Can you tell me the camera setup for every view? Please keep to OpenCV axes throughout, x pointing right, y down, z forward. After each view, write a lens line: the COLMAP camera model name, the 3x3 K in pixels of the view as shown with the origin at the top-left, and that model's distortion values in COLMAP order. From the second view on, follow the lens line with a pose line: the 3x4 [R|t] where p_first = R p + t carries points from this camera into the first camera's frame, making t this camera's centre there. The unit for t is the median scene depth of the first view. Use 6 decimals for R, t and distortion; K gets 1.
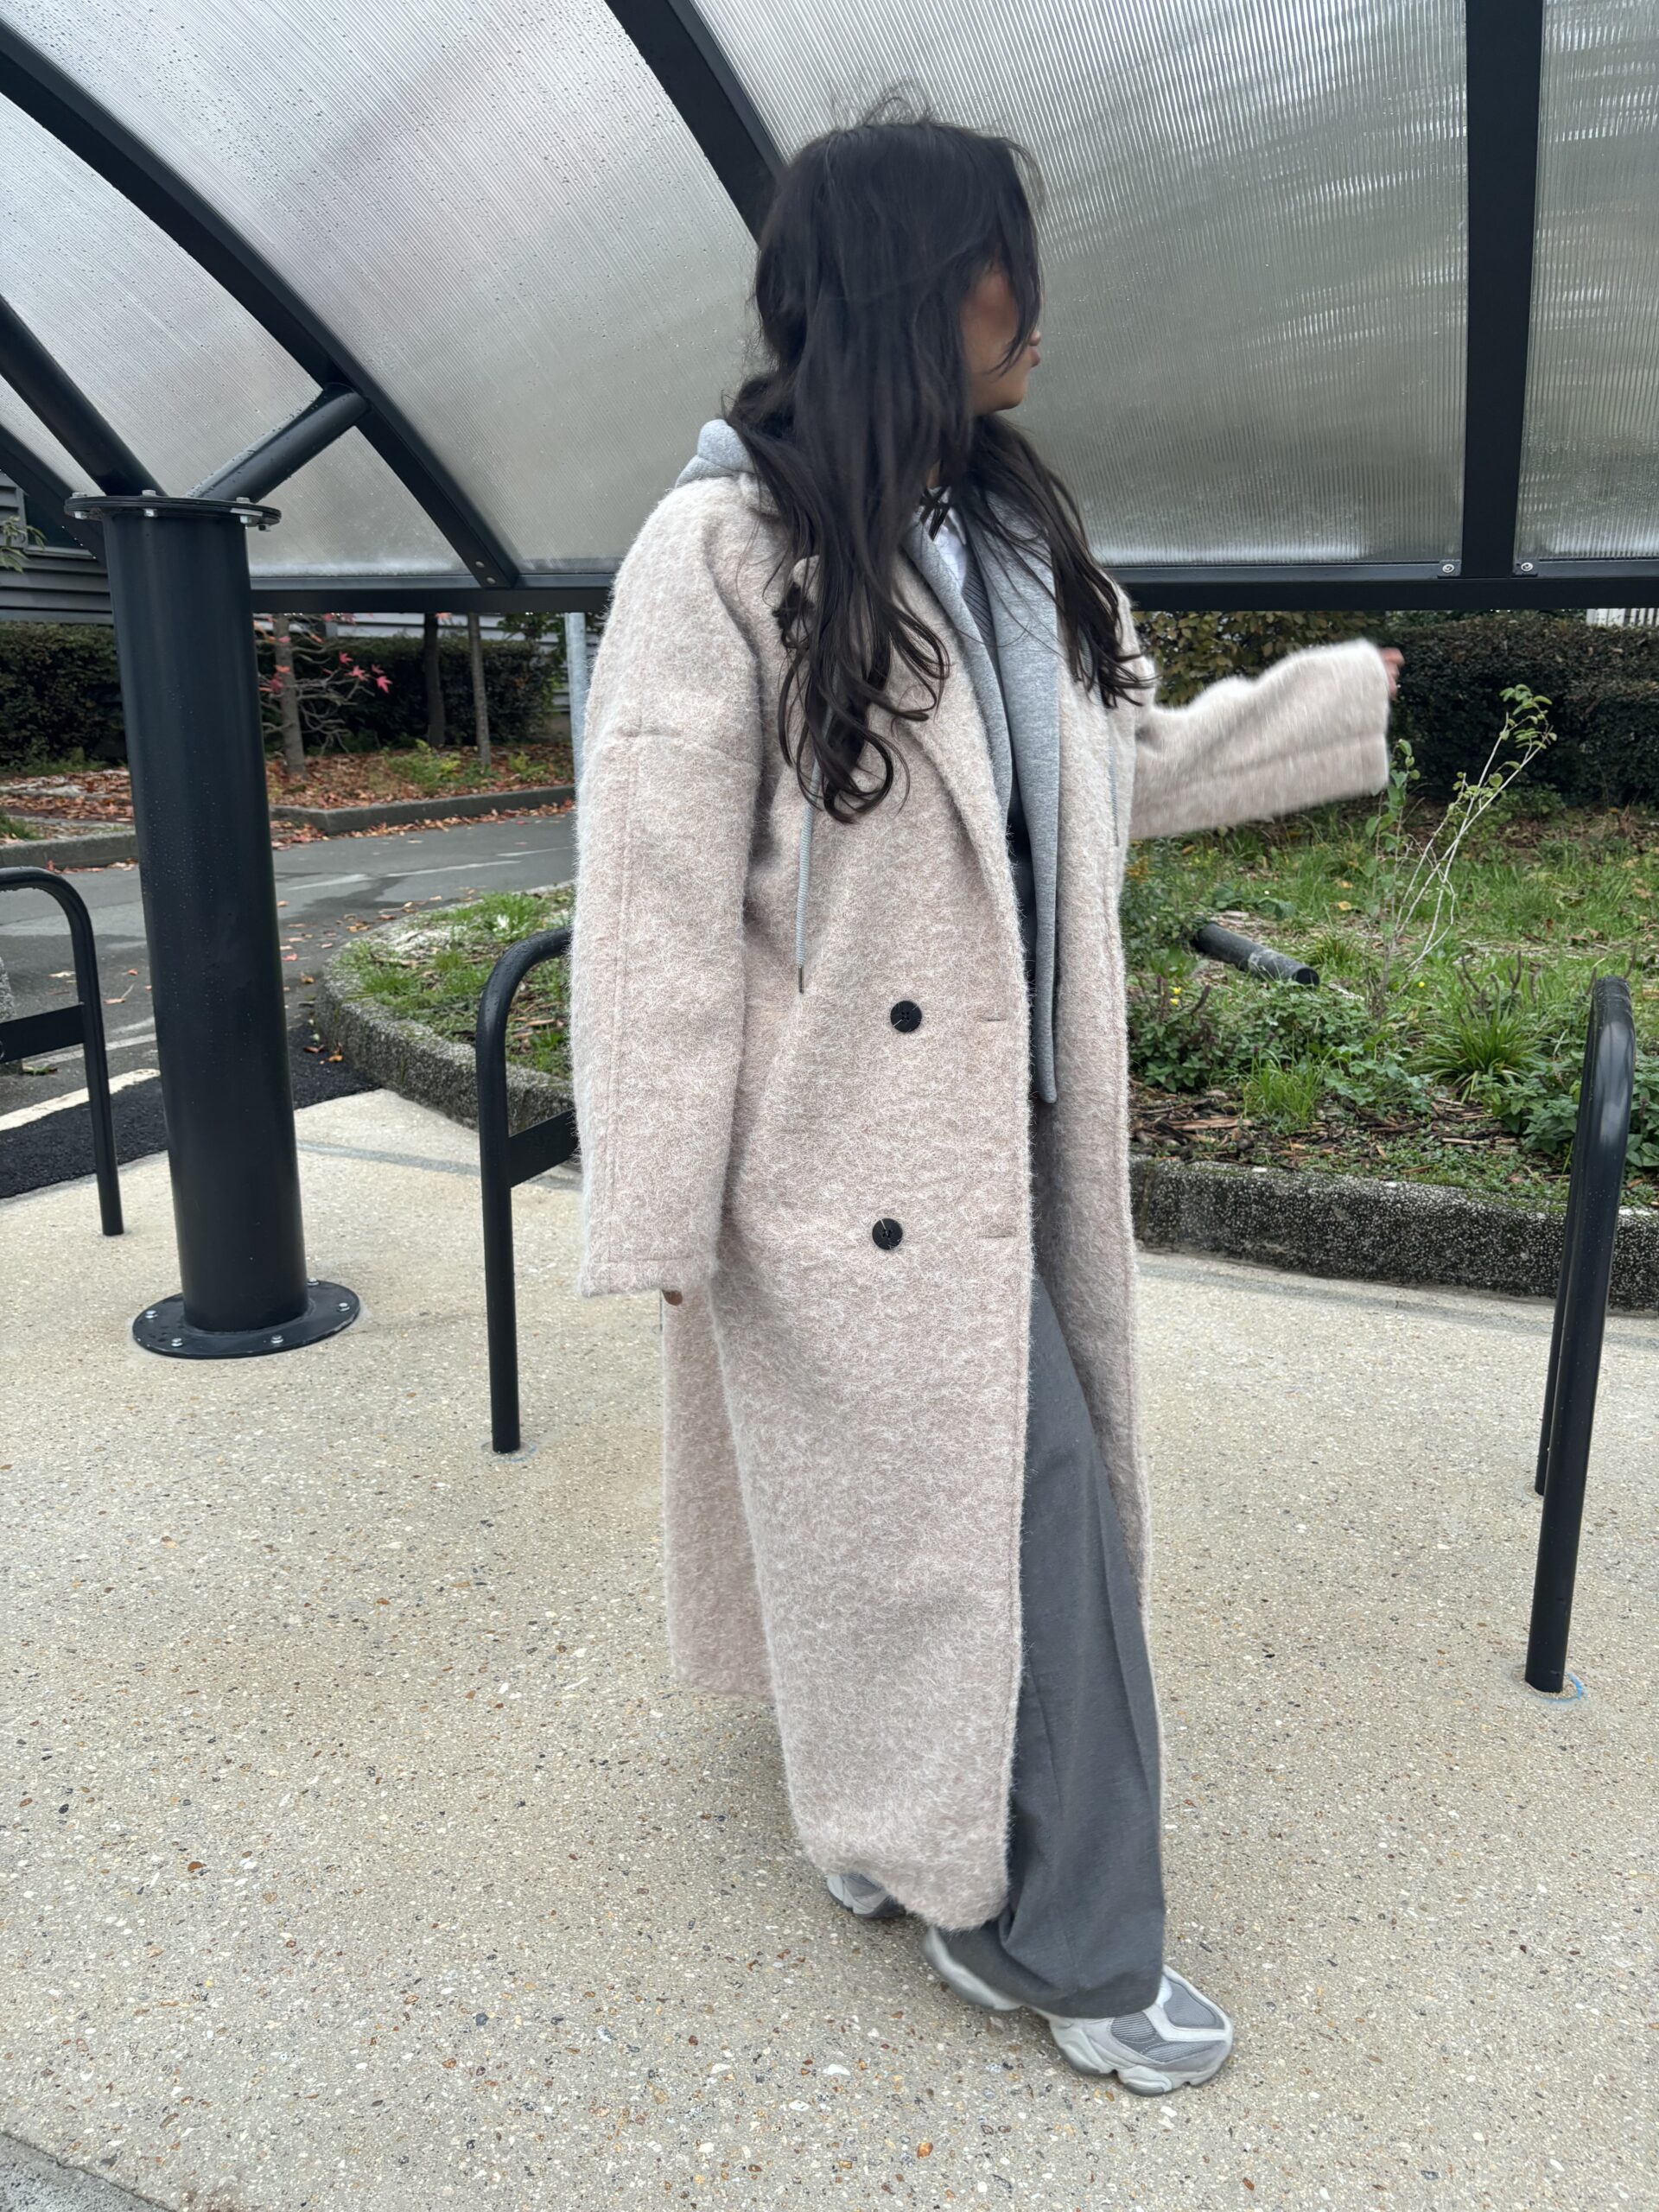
lens RADIAL K [[1659.3, 0, 835.5], [0, 1659.3, 1109.5], [0, 0, 1]] dist [0.025859, -0.040016]
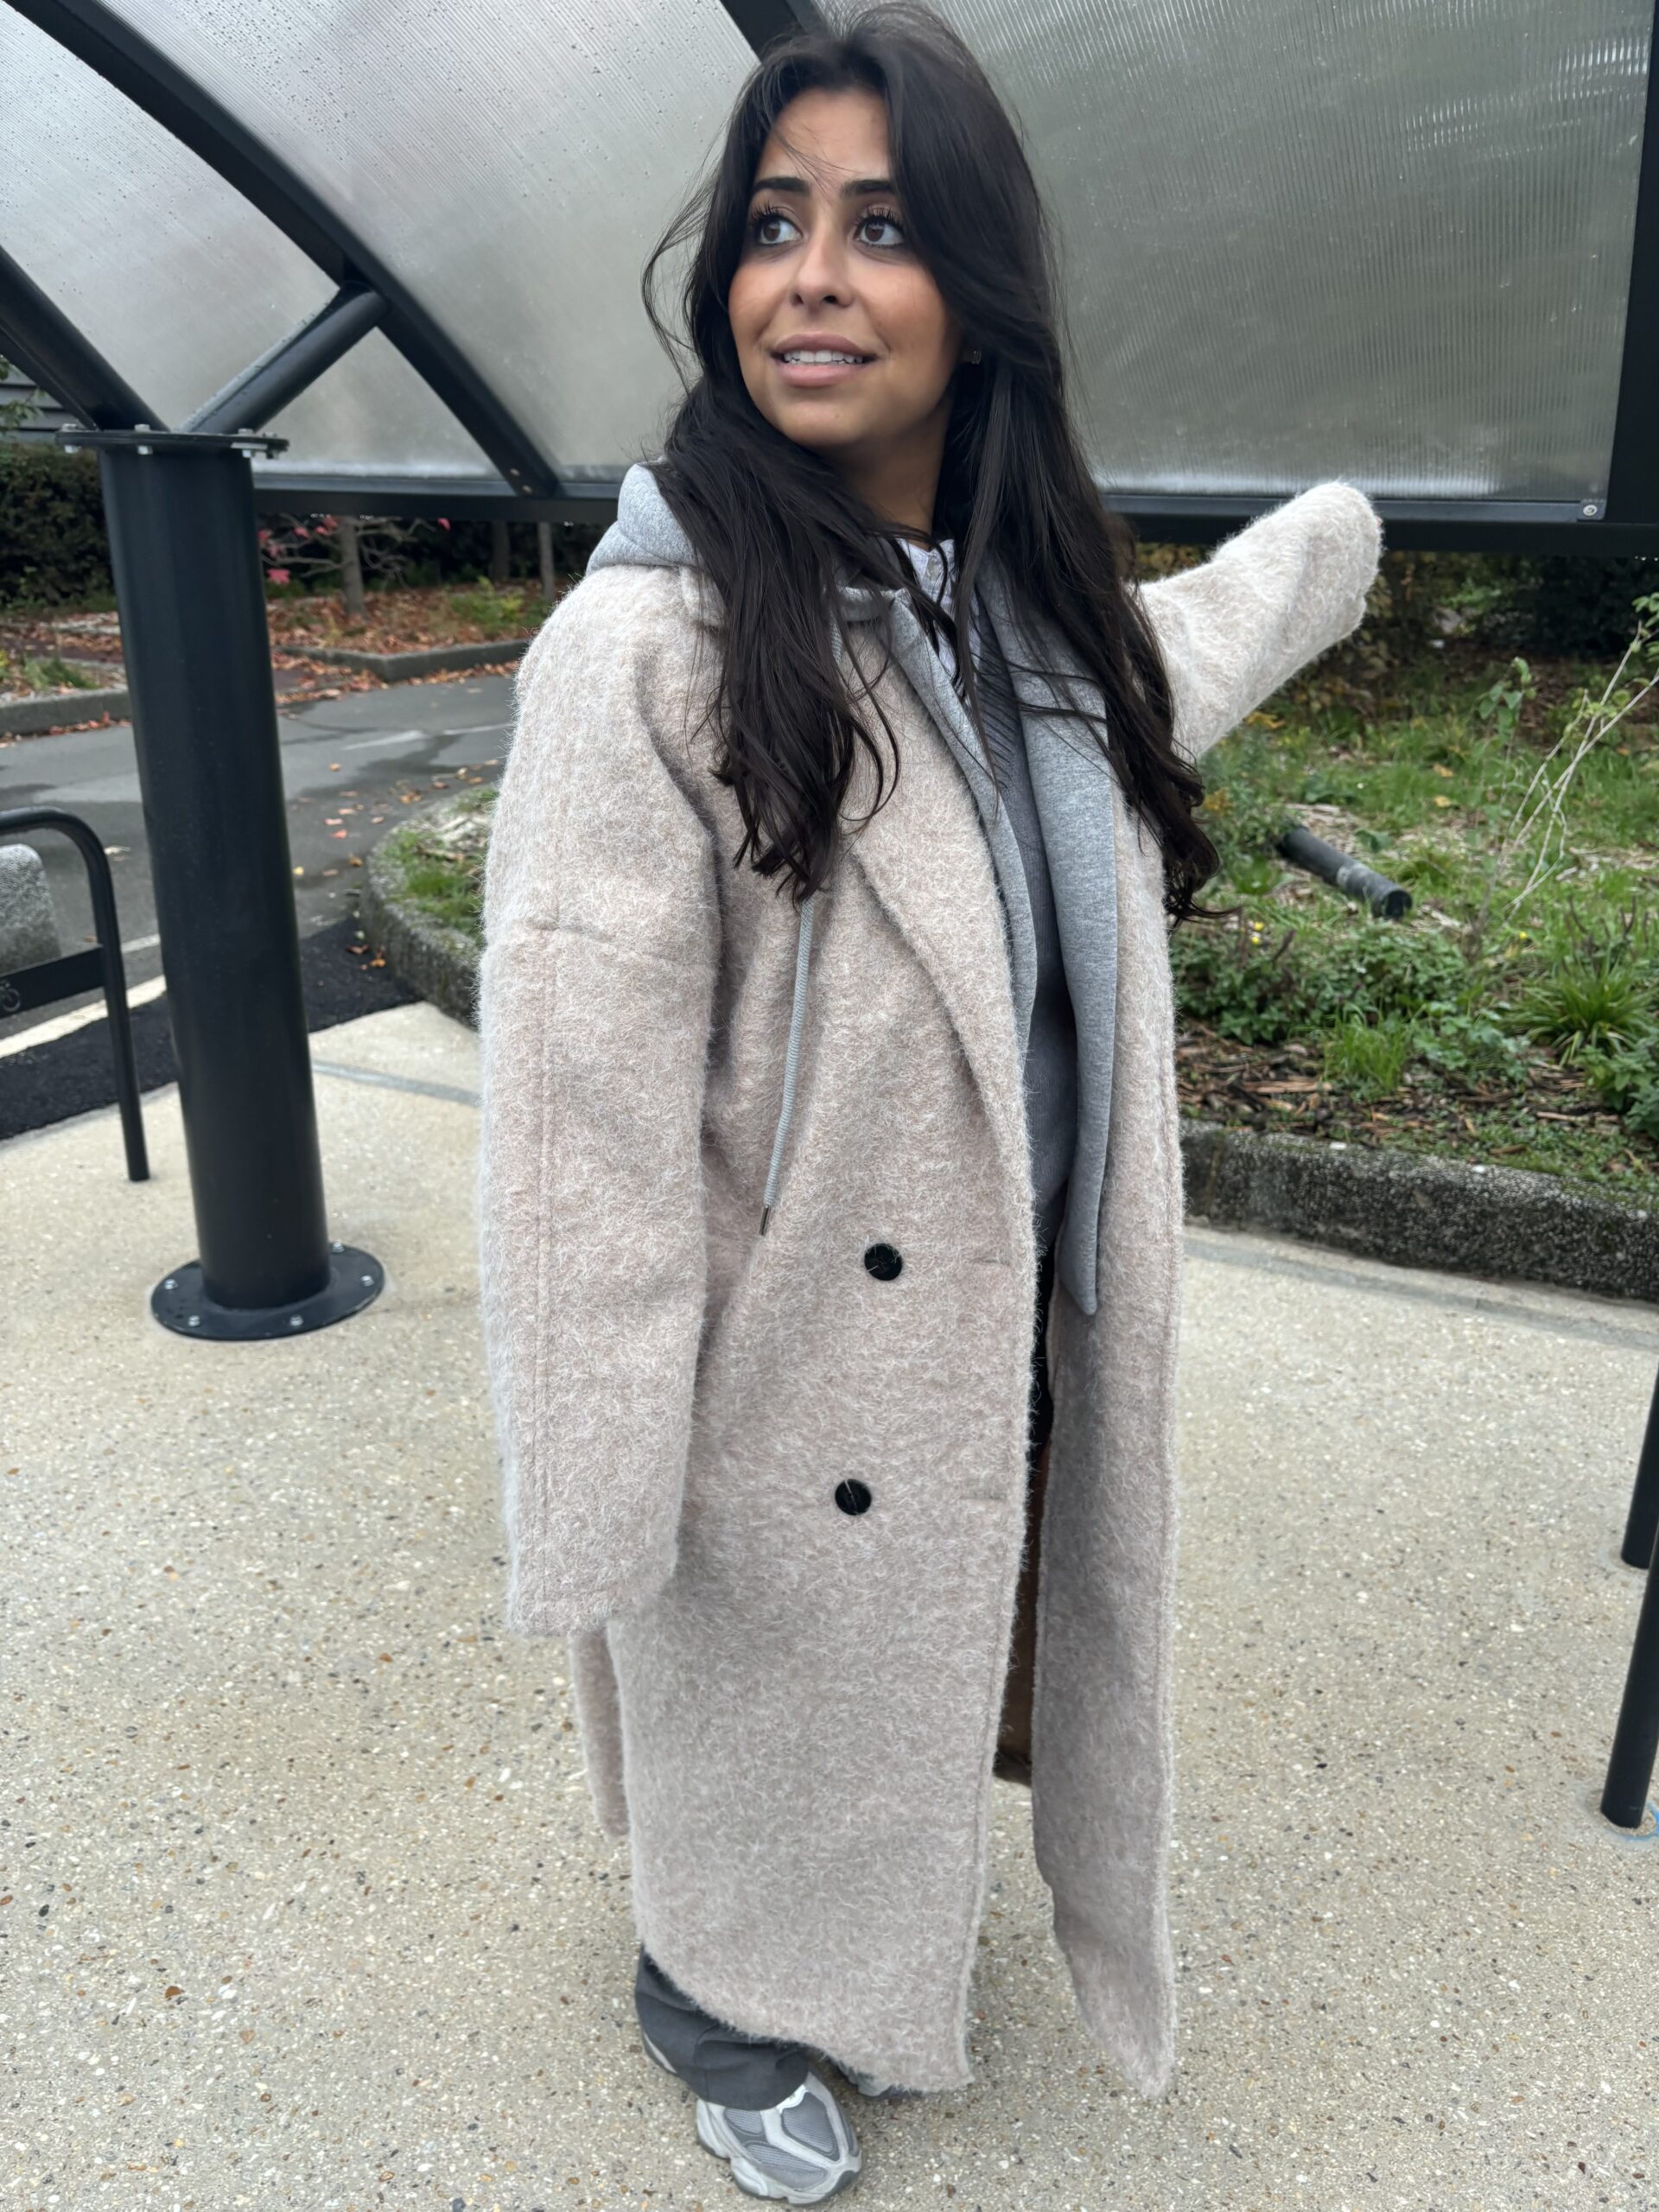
lens RADIAL K [[1659.3, 0, 821.8], [0, 1659.3, 1097.2], [0, 0, 1]] dist [0.025859, -0.040016]
pose [[0.998473, 0.027416, -0.047968, 0.011489], [-0.022518, 0.994750, 0.099823, -0.094445], [0.050453, -0.098591, 0.993848, 0.069661]]
